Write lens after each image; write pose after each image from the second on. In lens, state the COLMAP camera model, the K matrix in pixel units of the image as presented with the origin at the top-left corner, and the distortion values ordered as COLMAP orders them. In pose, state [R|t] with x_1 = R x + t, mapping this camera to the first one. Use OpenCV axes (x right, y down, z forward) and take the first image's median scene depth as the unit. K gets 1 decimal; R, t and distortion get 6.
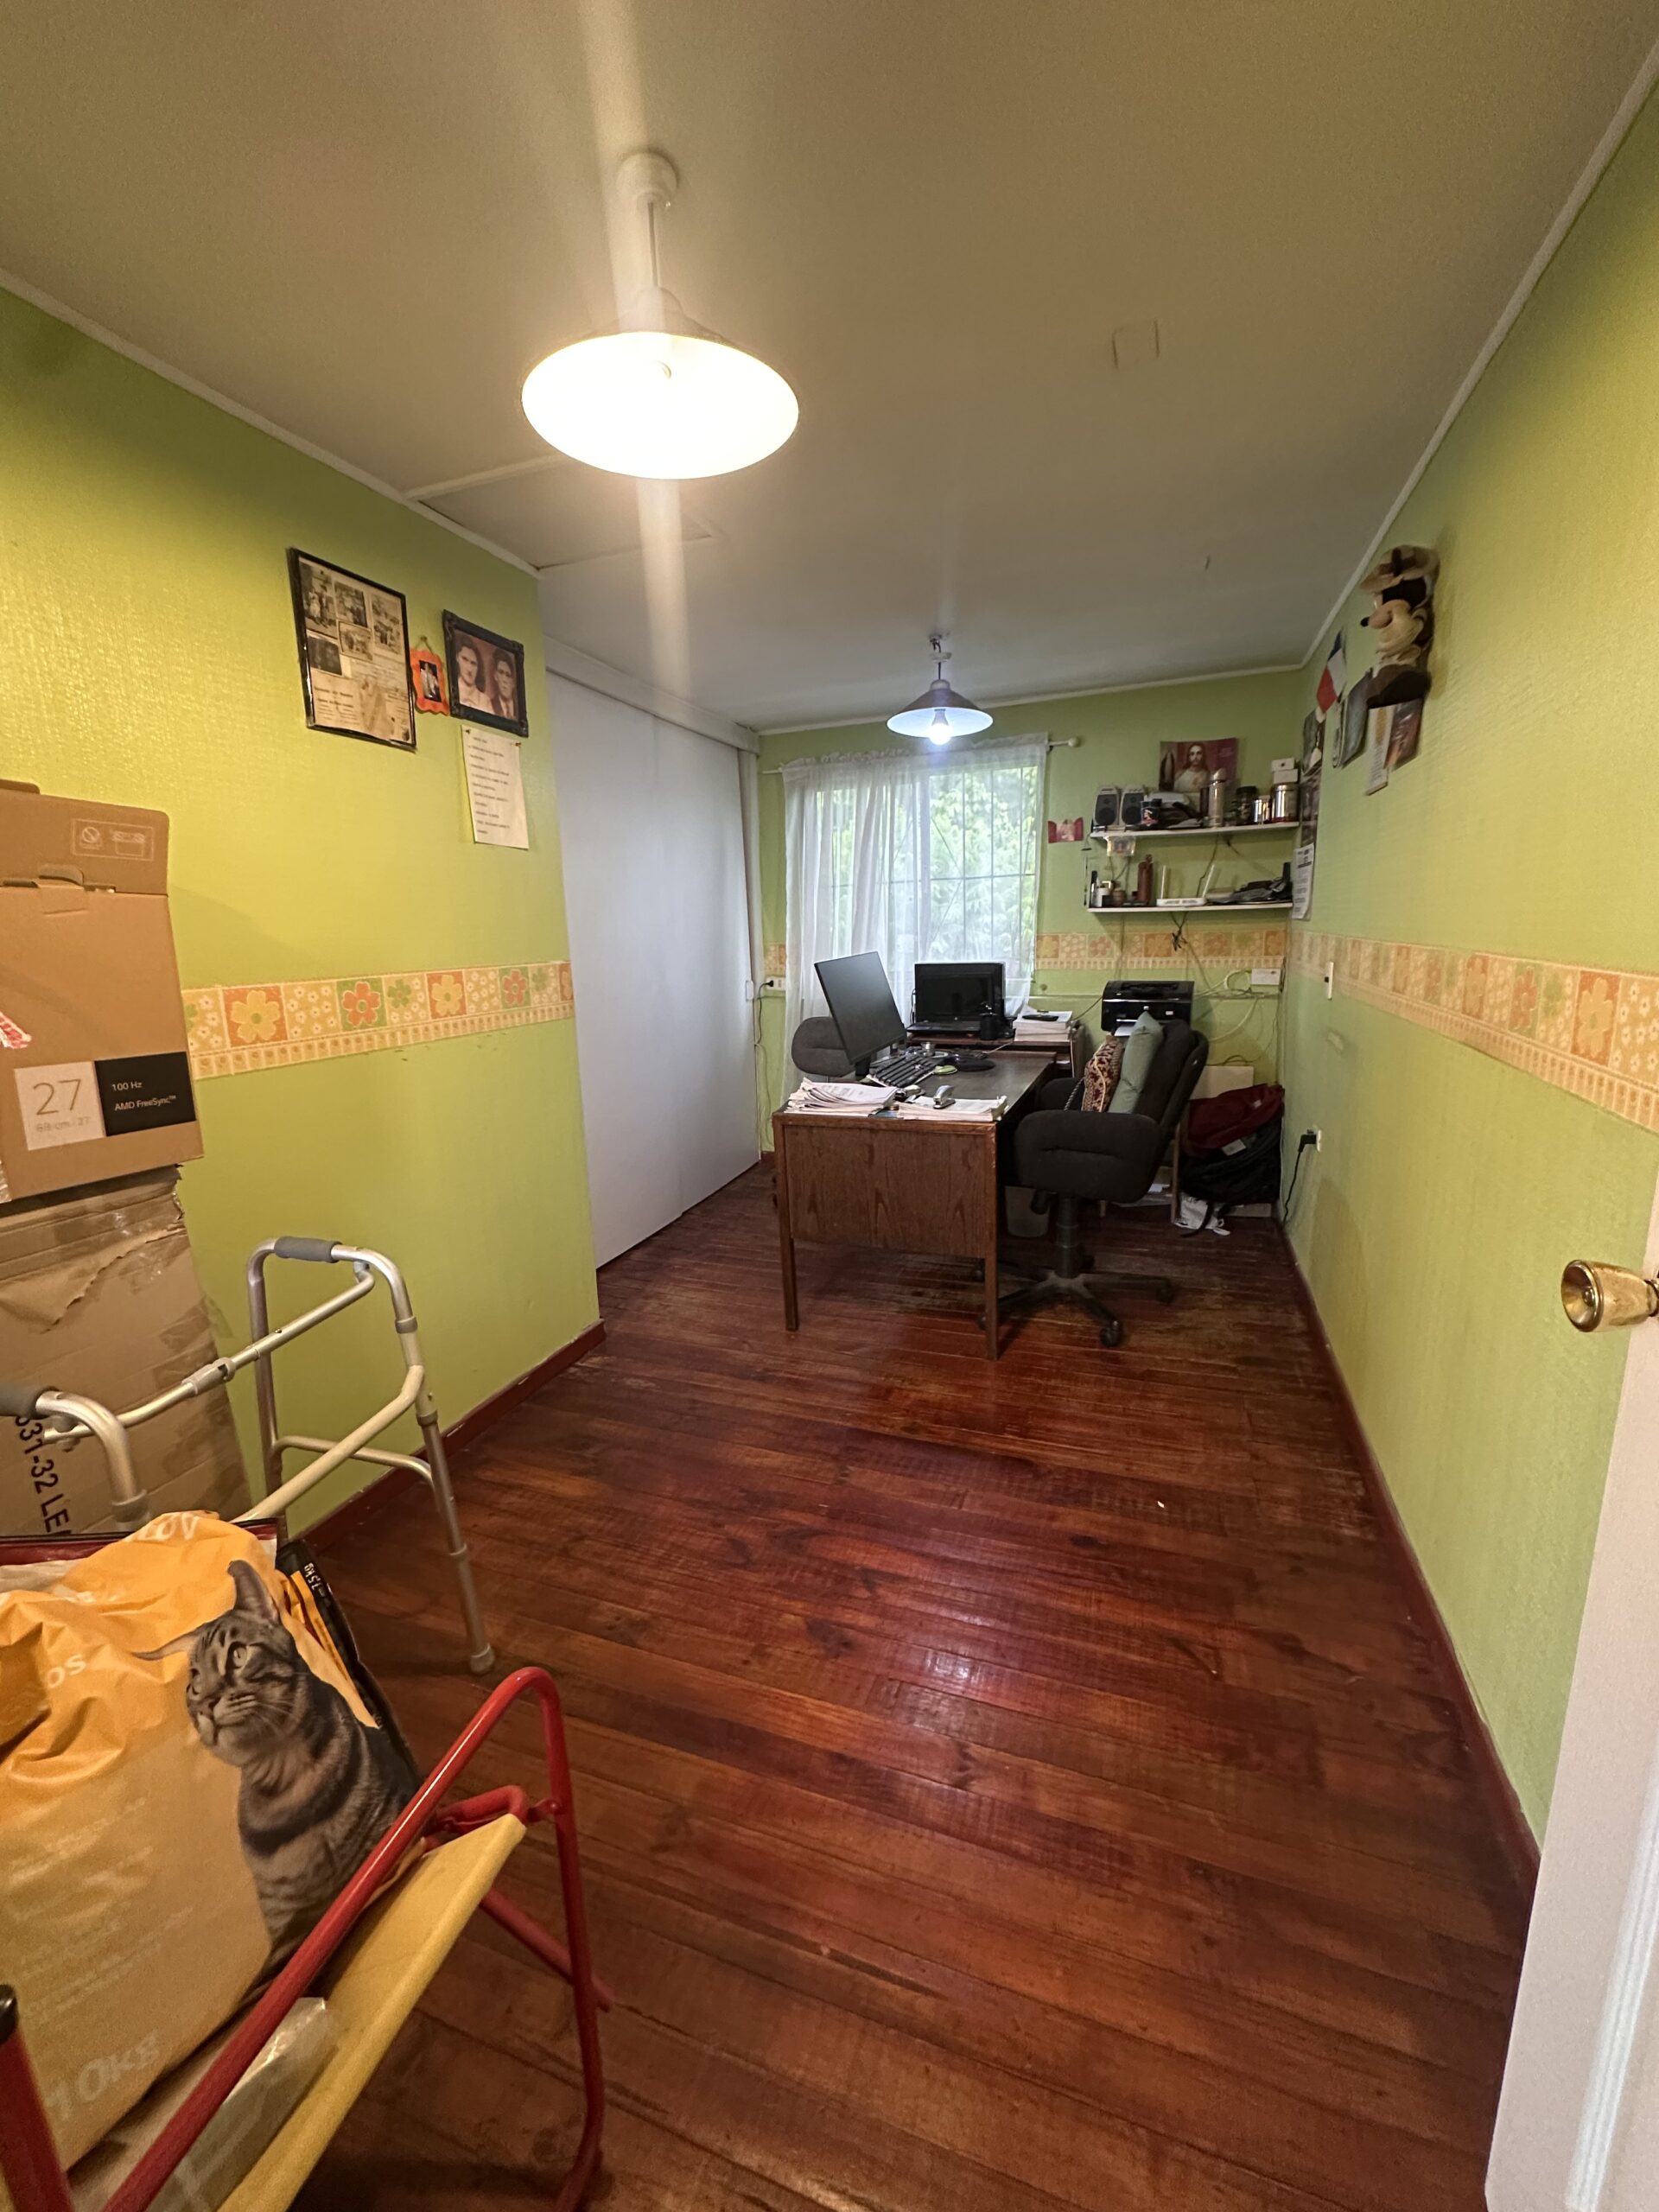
lens RADIAL K [[883.5, 0, 829.4], [0, 883.5, 1103.1], [0, 0, 1]] dist [-0.005003, 0.000573]
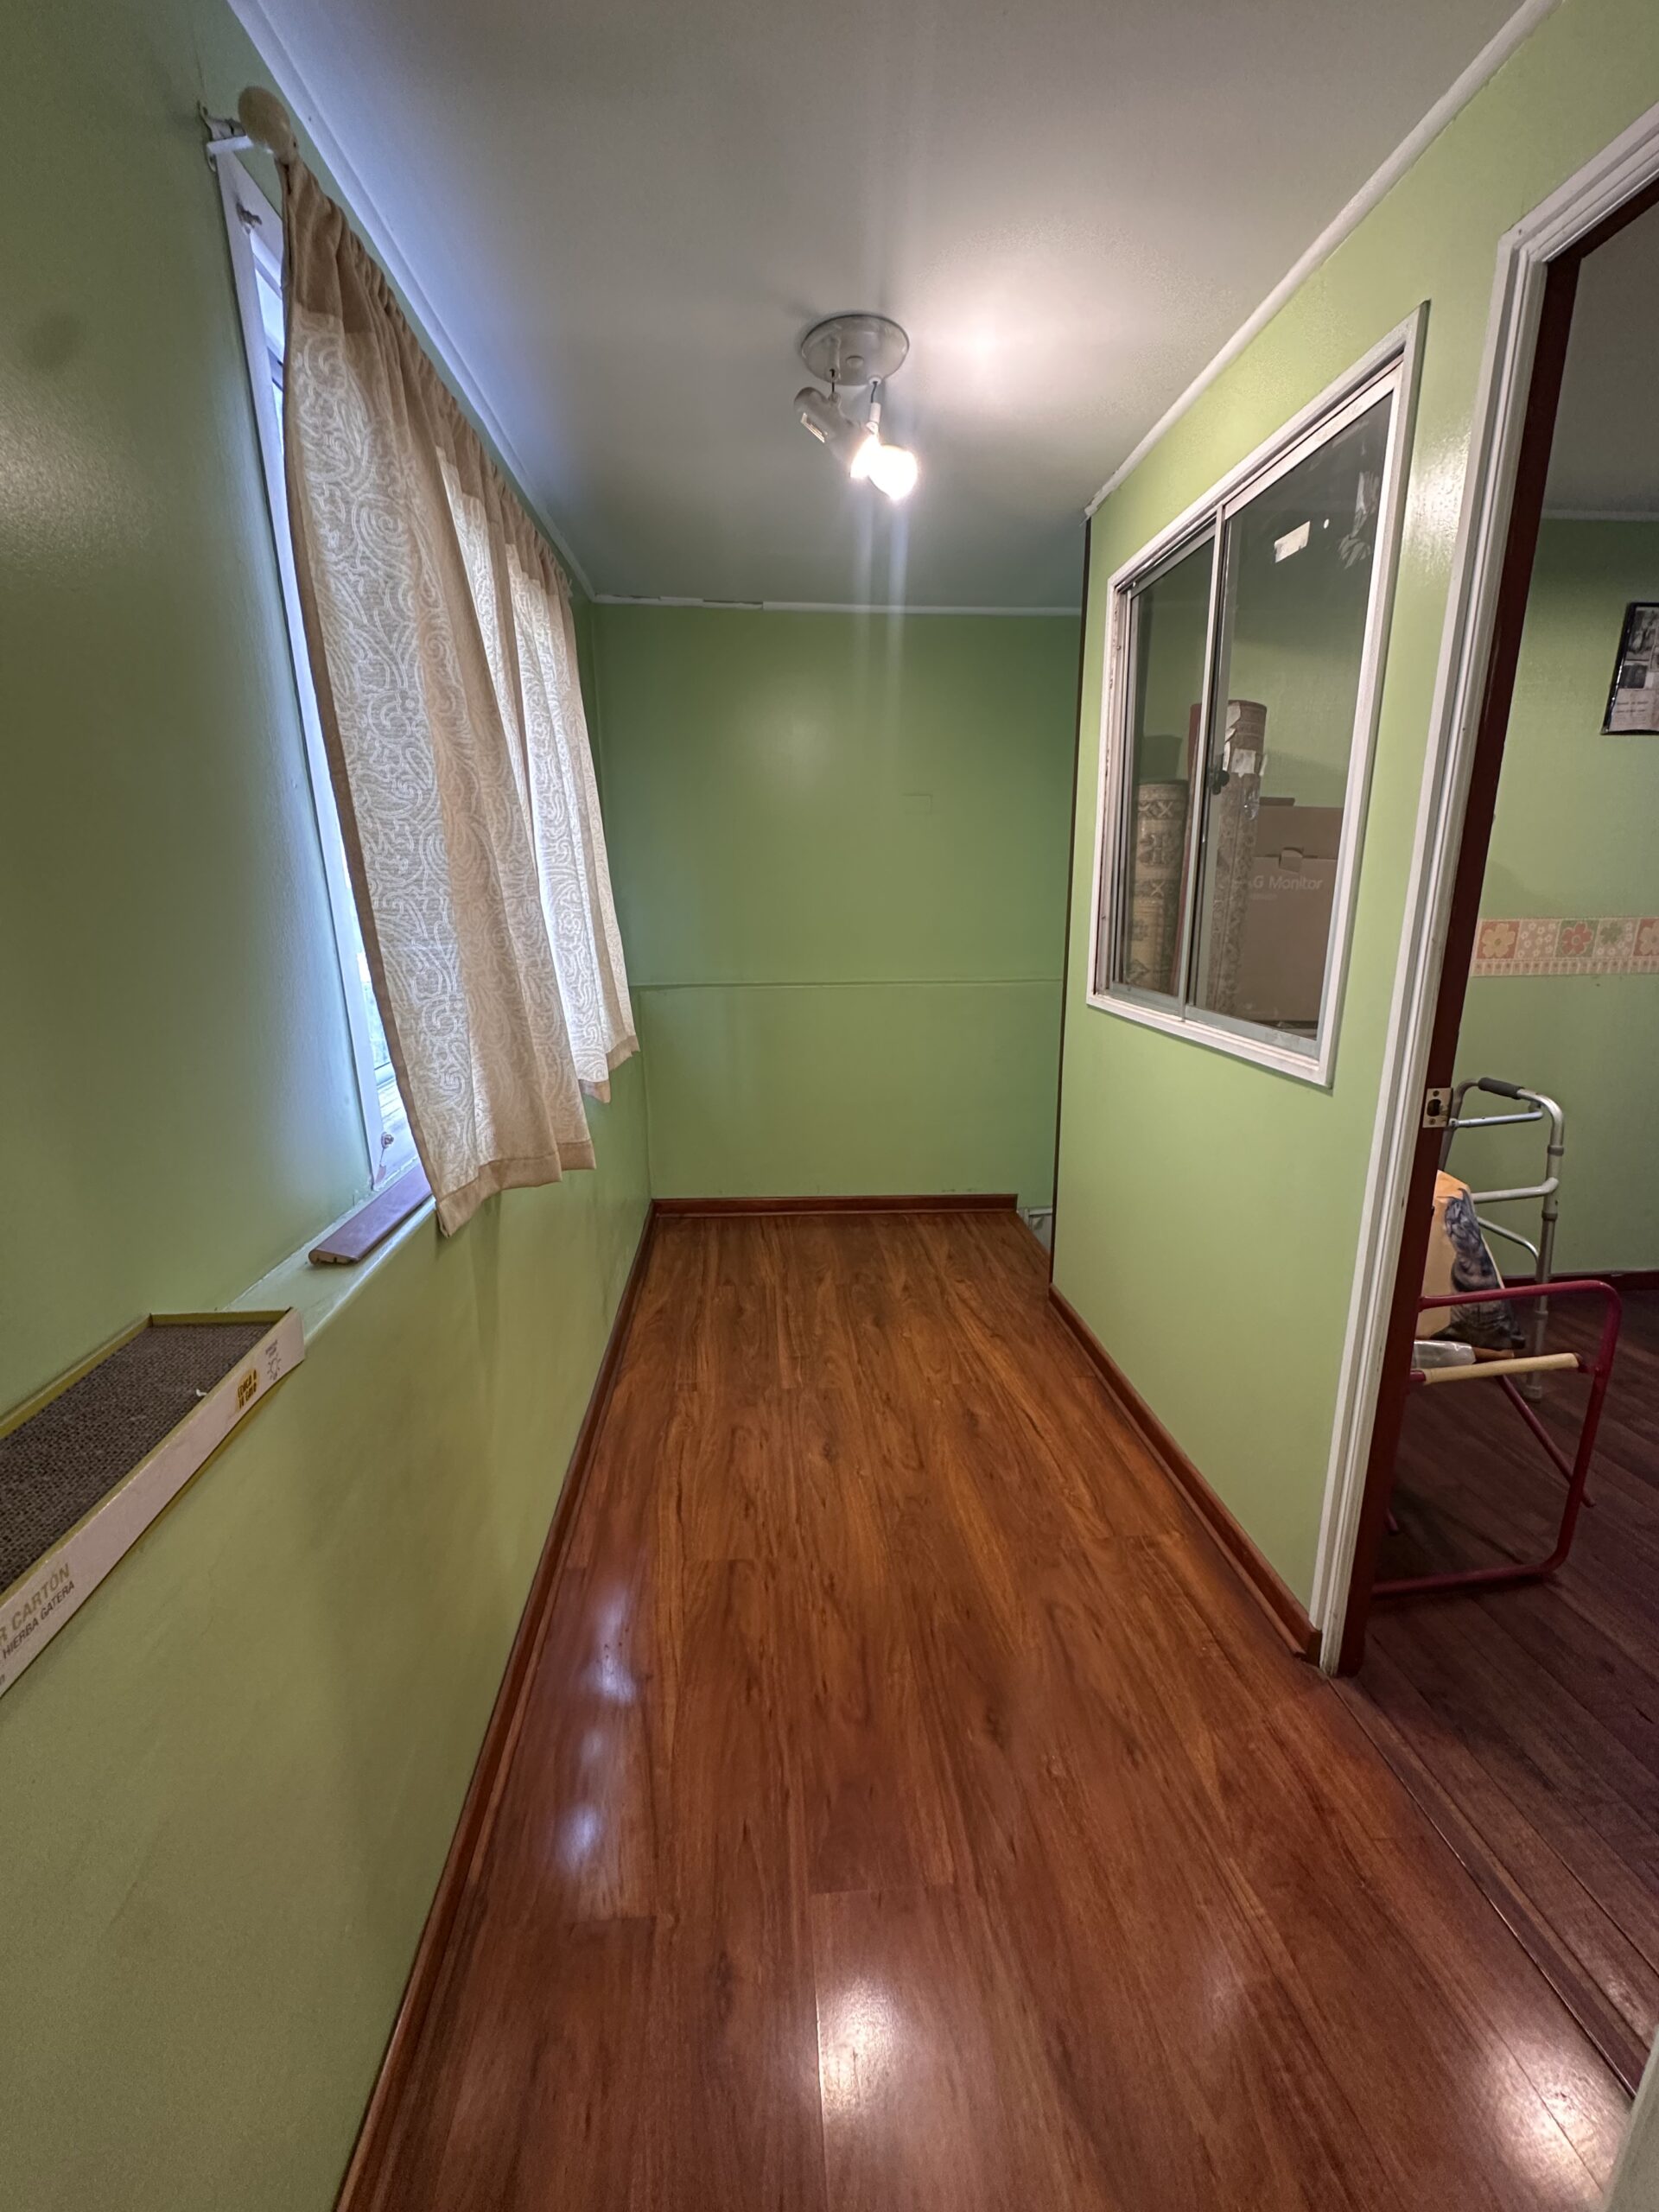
lens RADIAL K [[883.5, 0, 837.2], [0, 883.5, 1110.0], [0, 0, 1]] dist [-0.005003, 0.000573]
pose [[0.429826, 0.244374, -0.869213, 0.234119], [-0.178370, 0.966687, 0.183574, 0.103272], [0.885118, 0.076137, 0.459097, -0.644583]]
